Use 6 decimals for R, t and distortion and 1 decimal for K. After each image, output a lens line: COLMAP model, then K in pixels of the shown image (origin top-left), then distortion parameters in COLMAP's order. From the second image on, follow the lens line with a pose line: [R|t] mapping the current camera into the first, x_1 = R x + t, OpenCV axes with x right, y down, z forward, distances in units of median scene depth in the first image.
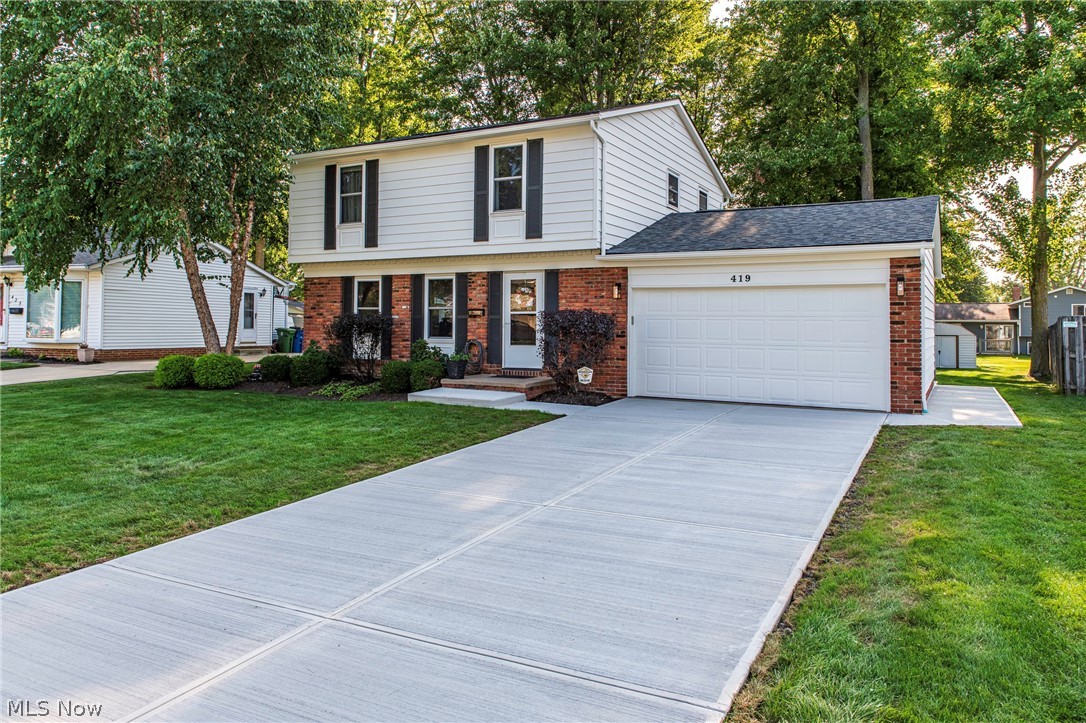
lens RADIAL K [[772.5, 0, 544.8], [0, 772.5, 359.2], [0, 0, 1]] dist [0.003397, 0.001002]
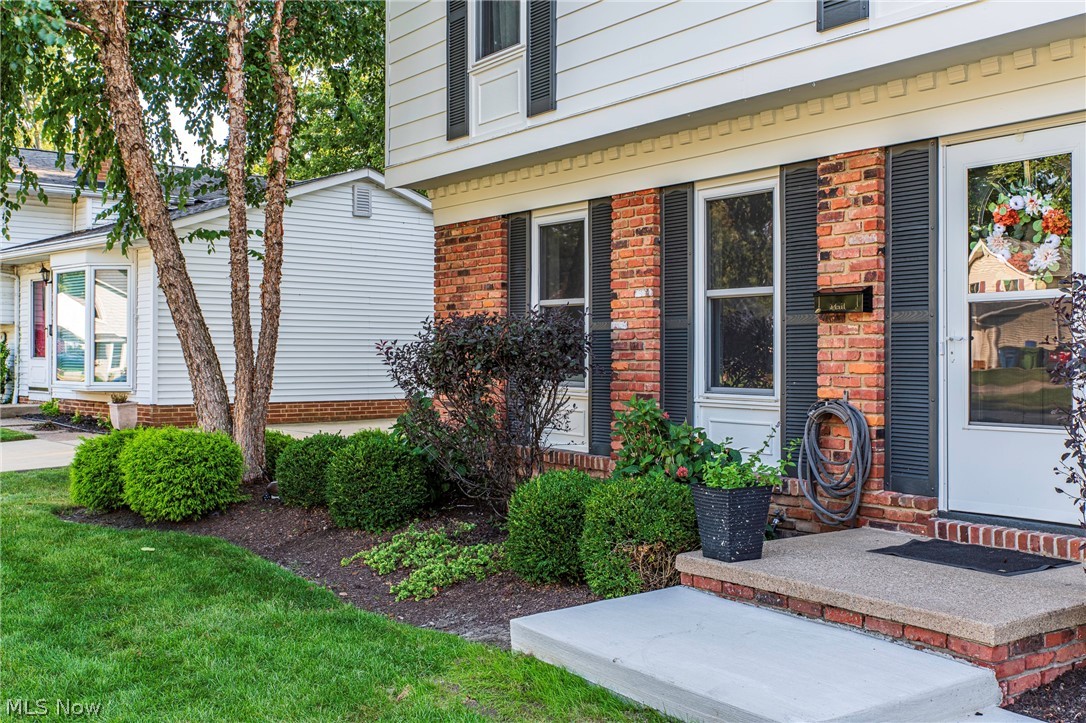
lens RADIAL K [[1238.2, 0, 544.4], [0, 1238.2, 363.4], [0, 0, 1]] dist [-0.025502, 0.000000]
pose [[0.887897, -0.003583, -0.460028, 0.017572], [-0.012372, 0.999422, -0.031664, -0.022912], [0.459875, 0.033806, 0.887340, 0.551263]]
